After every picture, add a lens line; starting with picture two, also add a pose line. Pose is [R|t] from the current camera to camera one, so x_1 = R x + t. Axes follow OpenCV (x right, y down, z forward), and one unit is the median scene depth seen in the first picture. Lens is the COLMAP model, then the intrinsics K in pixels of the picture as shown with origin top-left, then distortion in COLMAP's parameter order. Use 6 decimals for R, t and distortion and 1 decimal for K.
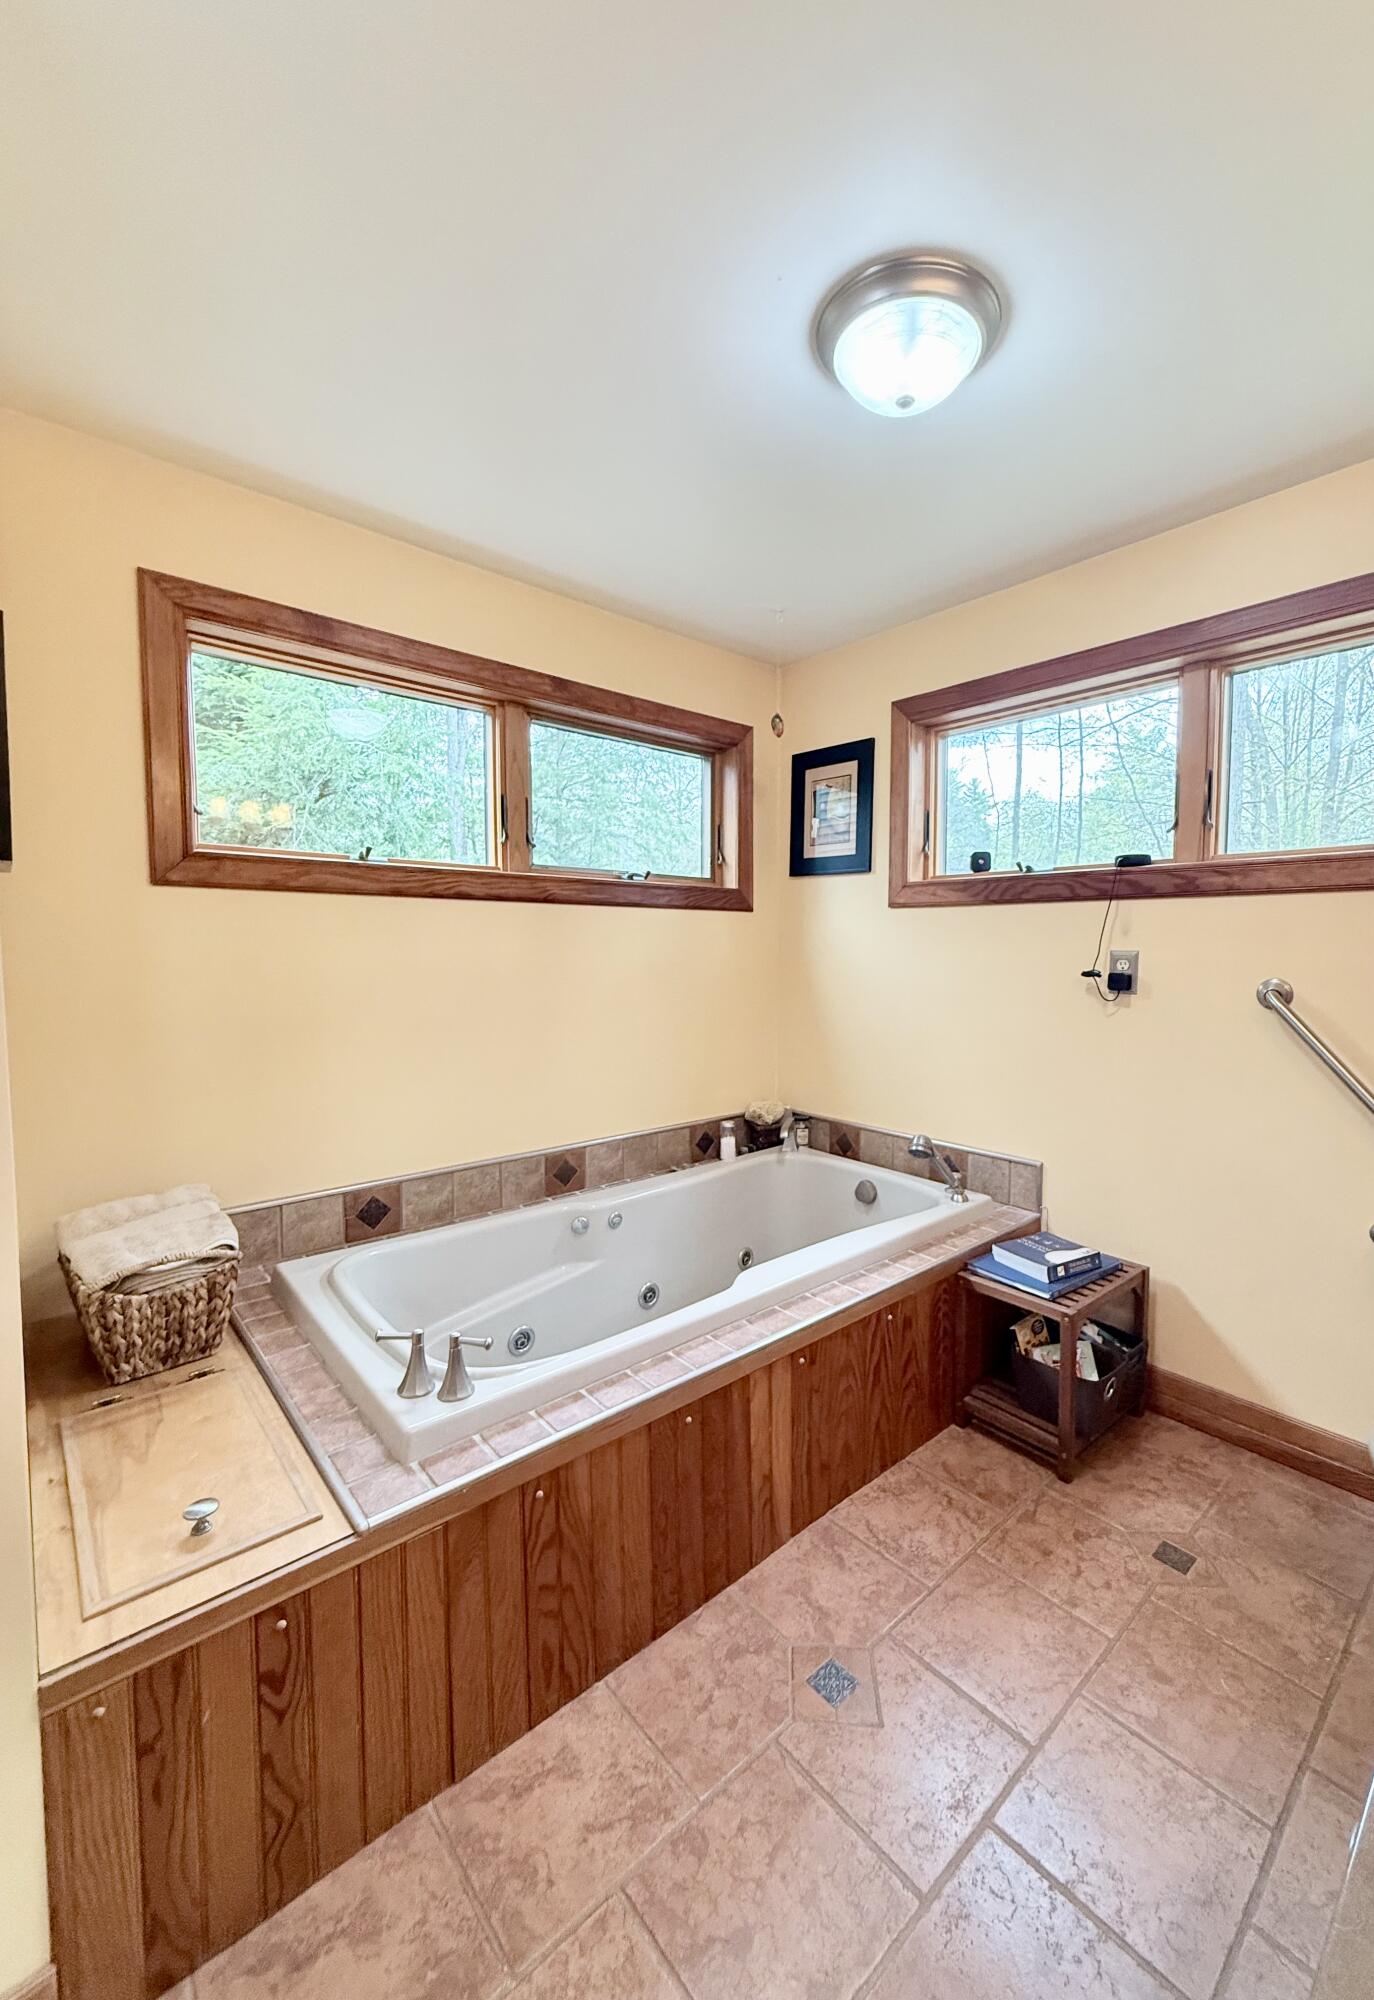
lens RADIAL K [[793.7, 0, 752.2], [0, 793.7, 998.6], [0, 0, 1]] dist [-0.000359, -0.000010]
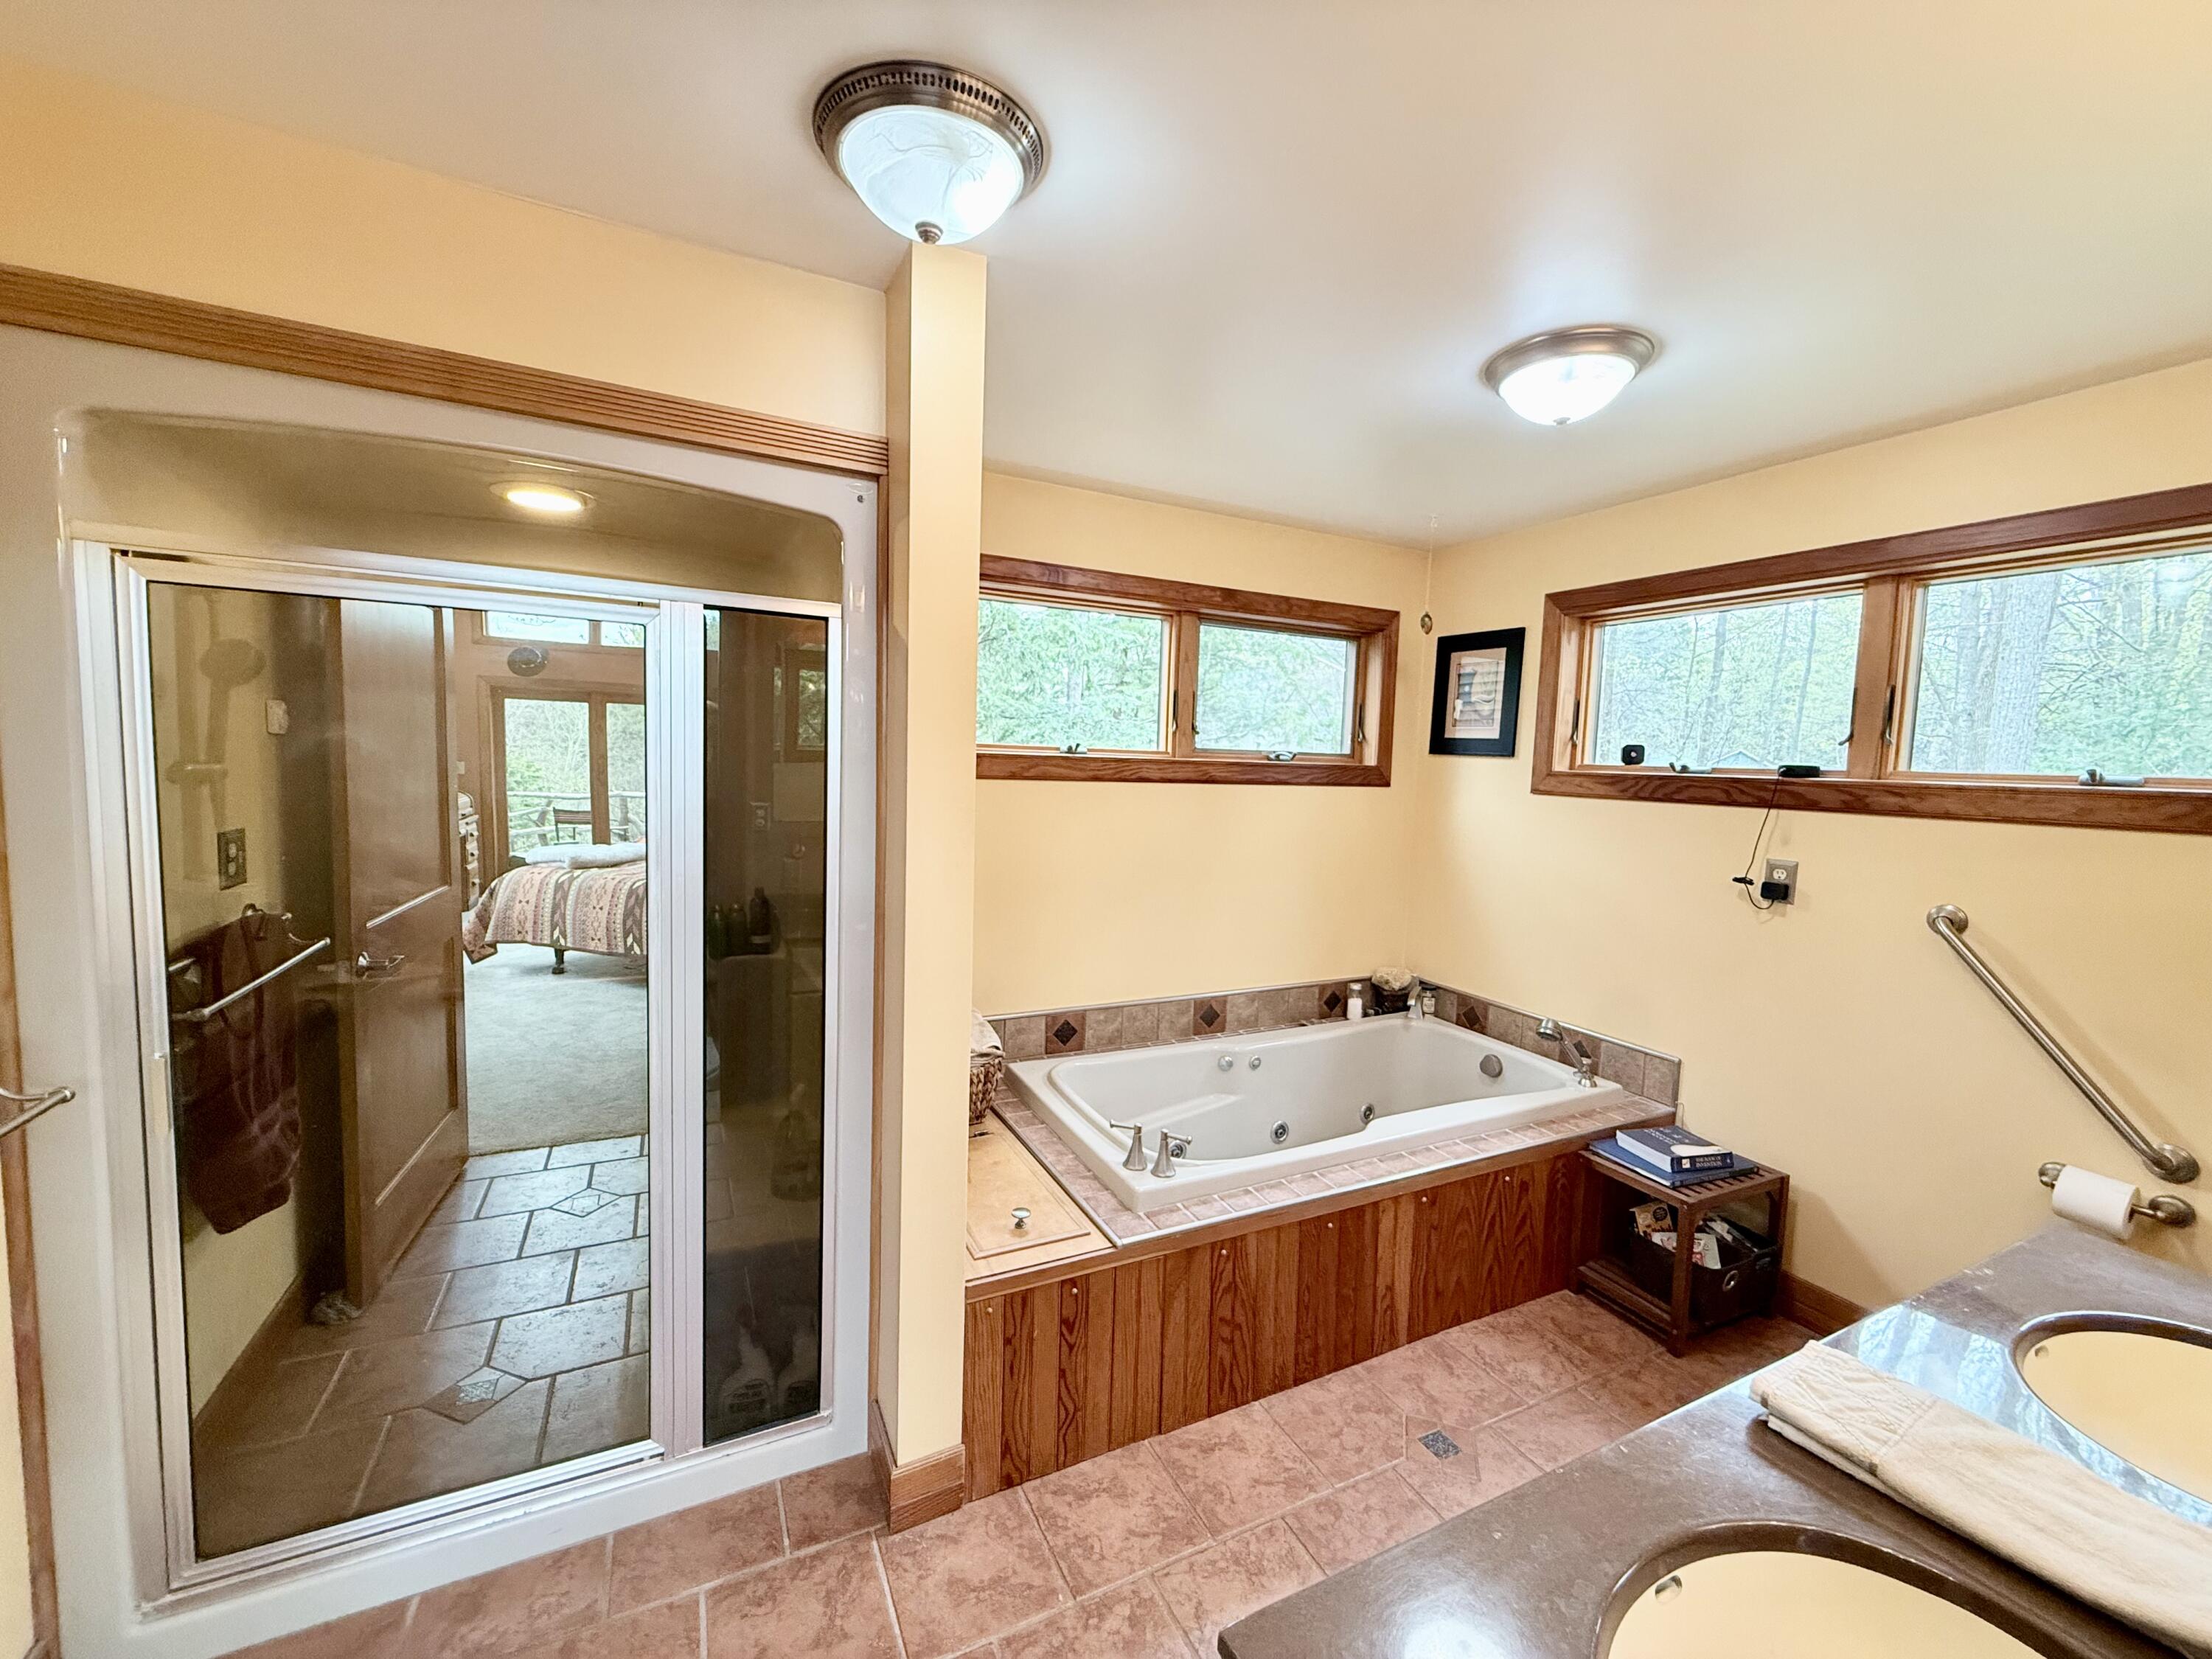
lens RADIAL K [[878.2, 0, 1104.9], [0, 878.2, 833.7], [0, 0, 1]] dist [0.000758, -0.000003]
pose [[0.957756, 0.051206, -0.282987, -0.042562], [-0.046928, 0.998659, 0.021877, -0.081871], [0.283727, -0.007673, 0.958874, -0.326975]]
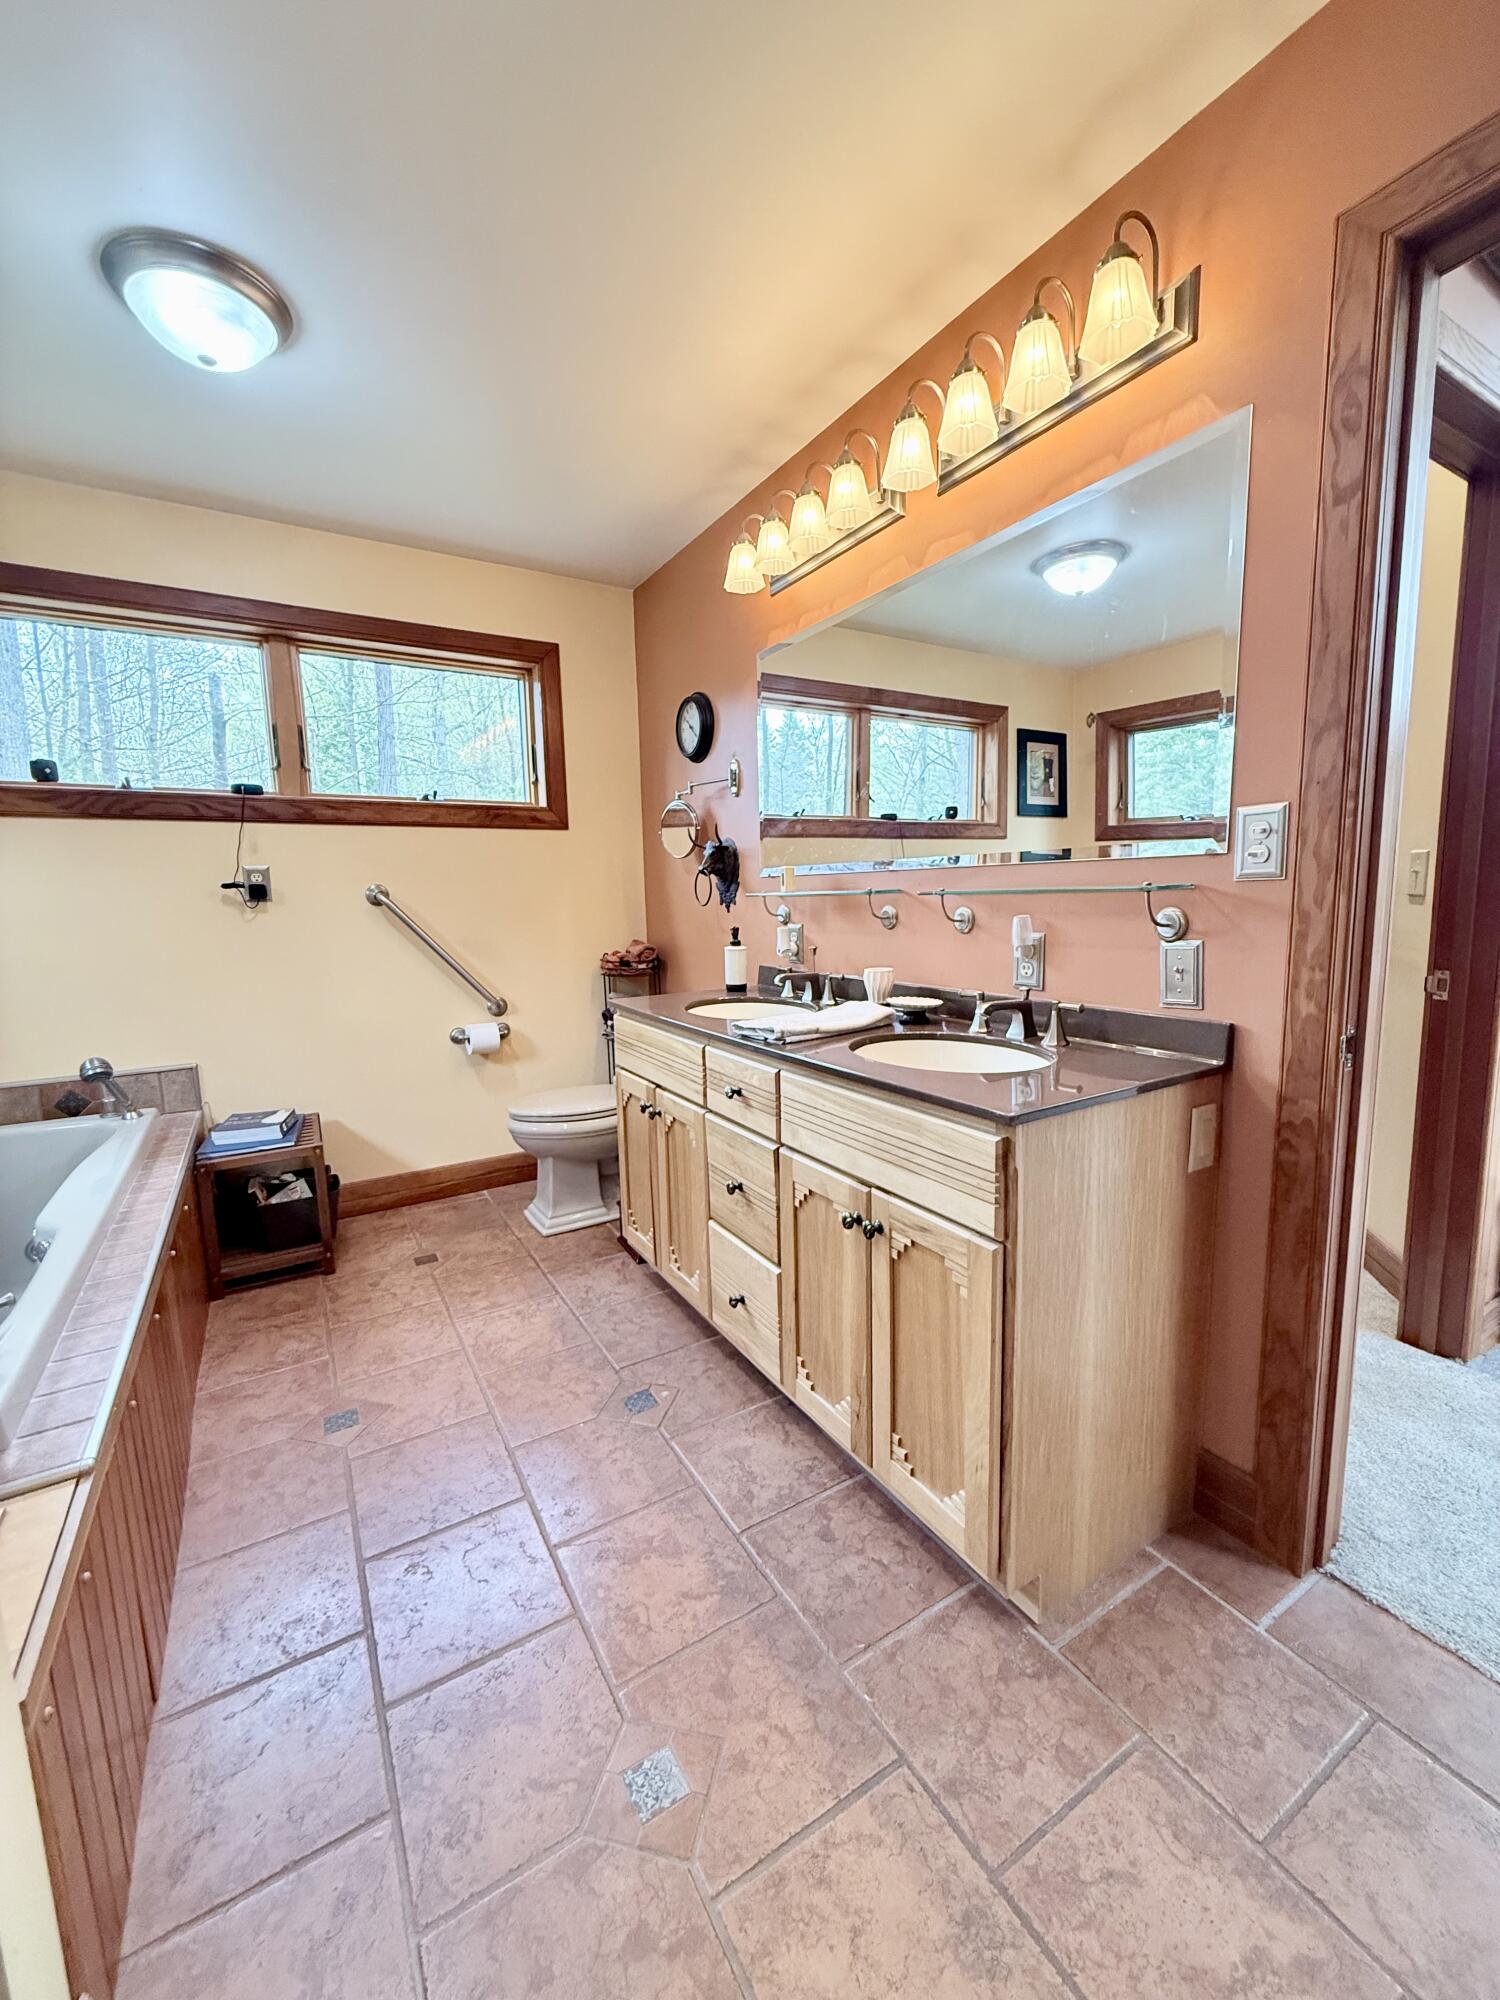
lens RADIAL K [[794.0, 0, 742.1], [0, 794.0, 1000.2], [0, 0, 1]] dist [0.000758, -0.000003]
pose [[0.212227, -0.141348, 0.966944, -0.591832], [0.082456, 0.988545, 0.126408, 0.051959], [-0.973736, 0.052903, 0.221451, 0.030645]]
